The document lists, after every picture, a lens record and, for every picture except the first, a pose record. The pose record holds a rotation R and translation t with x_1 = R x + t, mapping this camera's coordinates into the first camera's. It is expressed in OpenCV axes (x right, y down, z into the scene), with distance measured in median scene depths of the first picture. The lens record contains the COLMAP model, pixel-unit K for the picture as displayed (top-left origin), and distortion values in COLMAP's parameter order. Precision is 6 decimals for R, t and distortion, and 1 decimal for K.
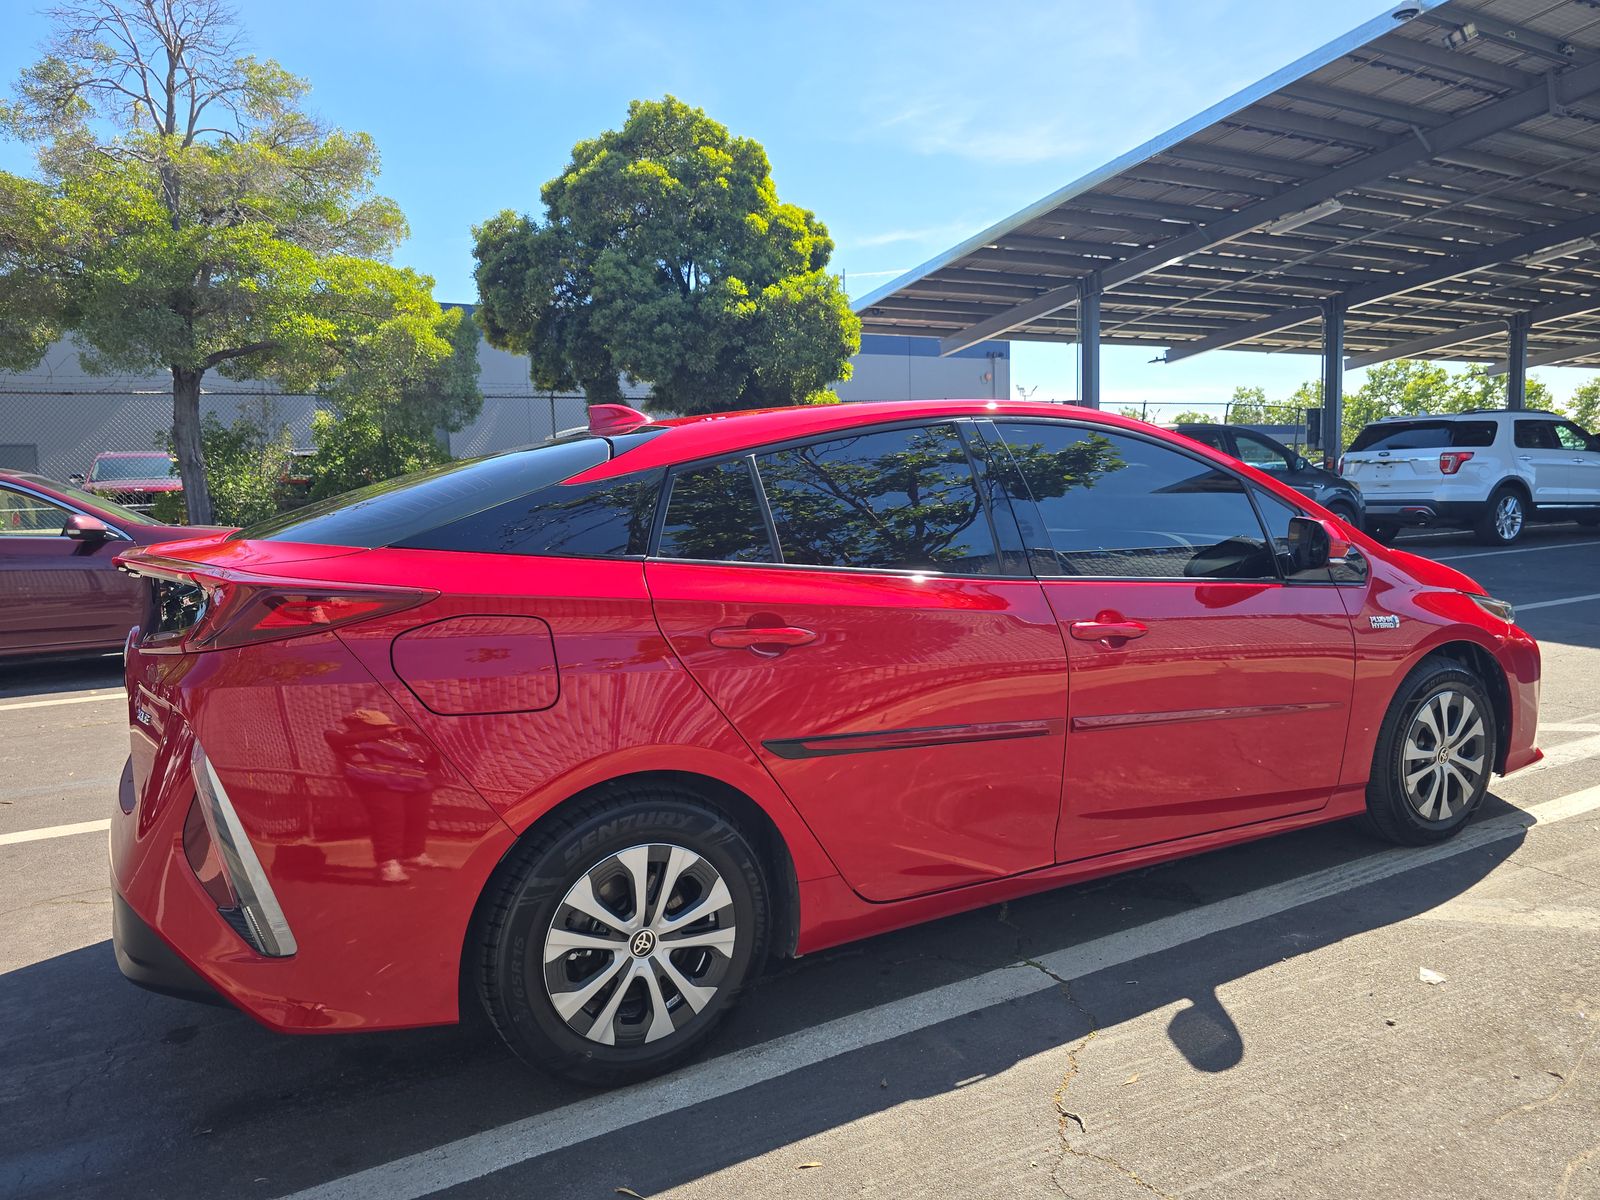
lens RADIAL K [[1081.4, 0, 795.8], [0, 1081.4, 600.4], [0, 0, 1]] dist [0.008260, -0.013395]
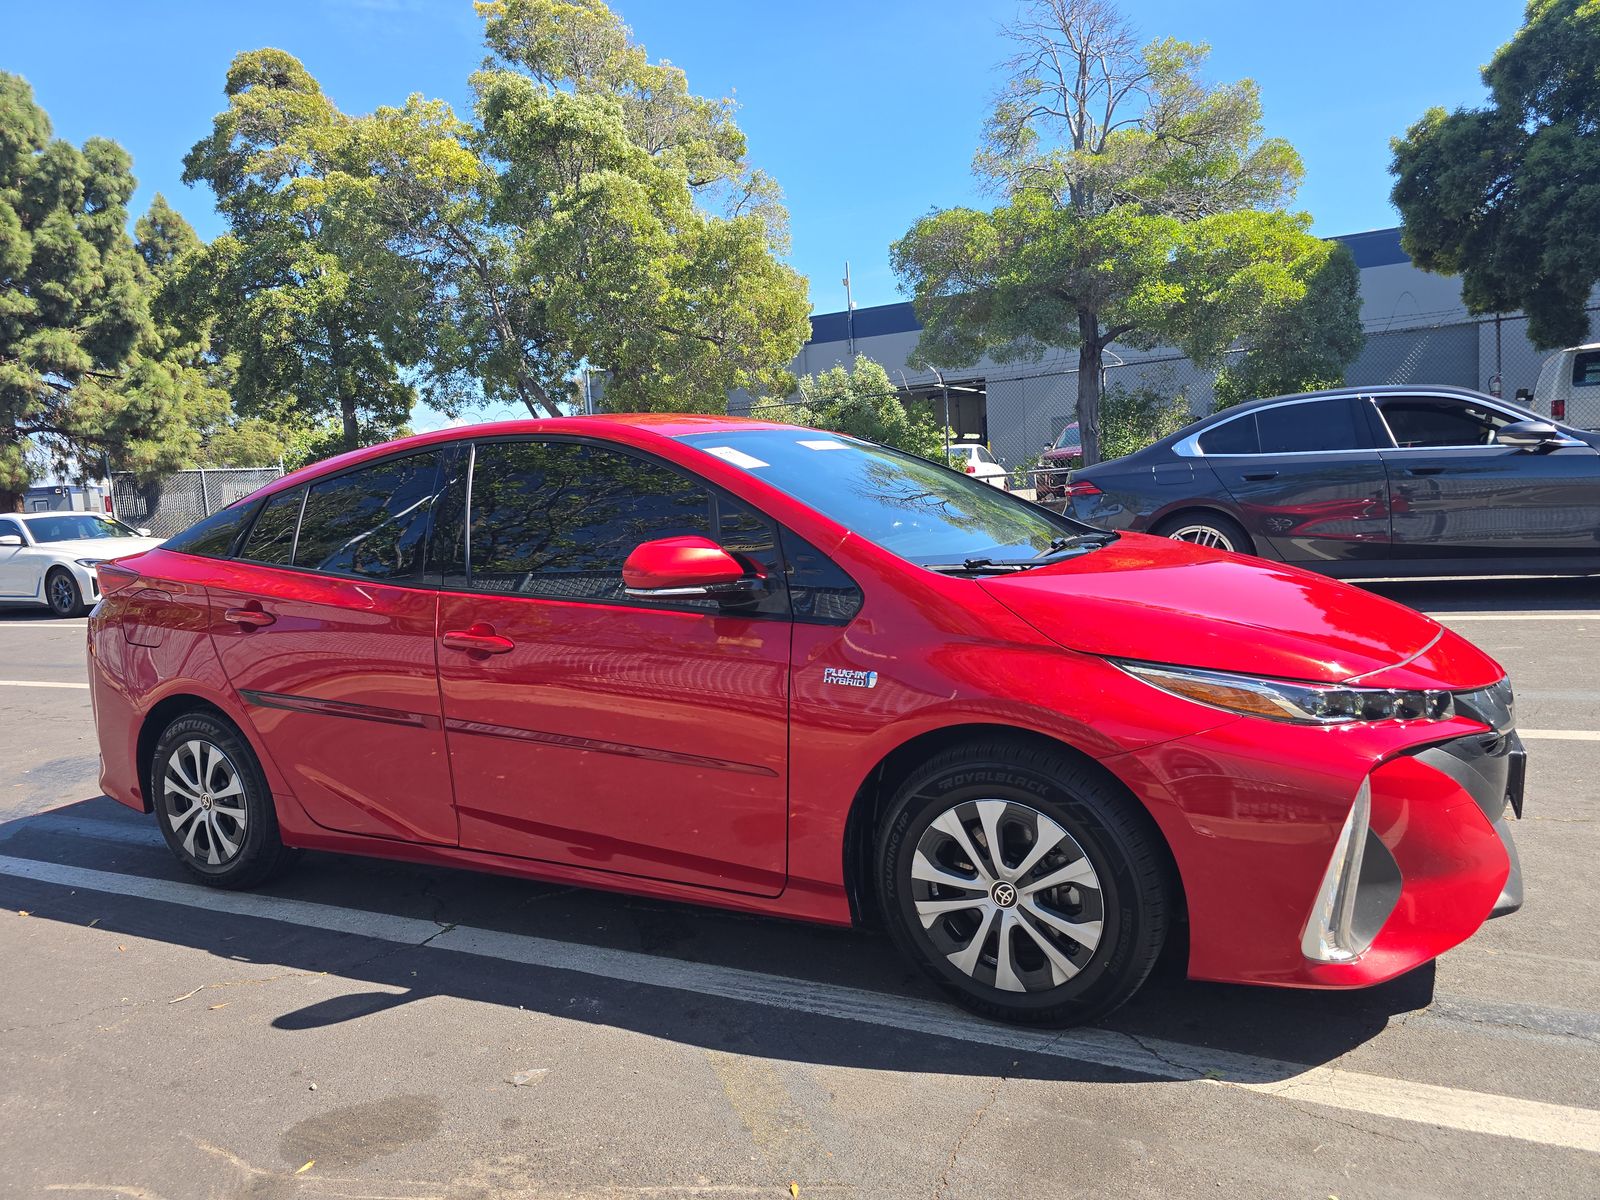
lens RADIAL K [[1081.4, 0, 790.9], [0, 1081.4, 599.6], [0, 0, 1]] dist [0.008260, -0.013395]
pose [[0.549798, 0.071440, -0.832237, 0.208032], [-0.030233, 0.997385, 0.065644, -0.014121], [0.834750, -0.010930, 0.550520, 0.105021]]
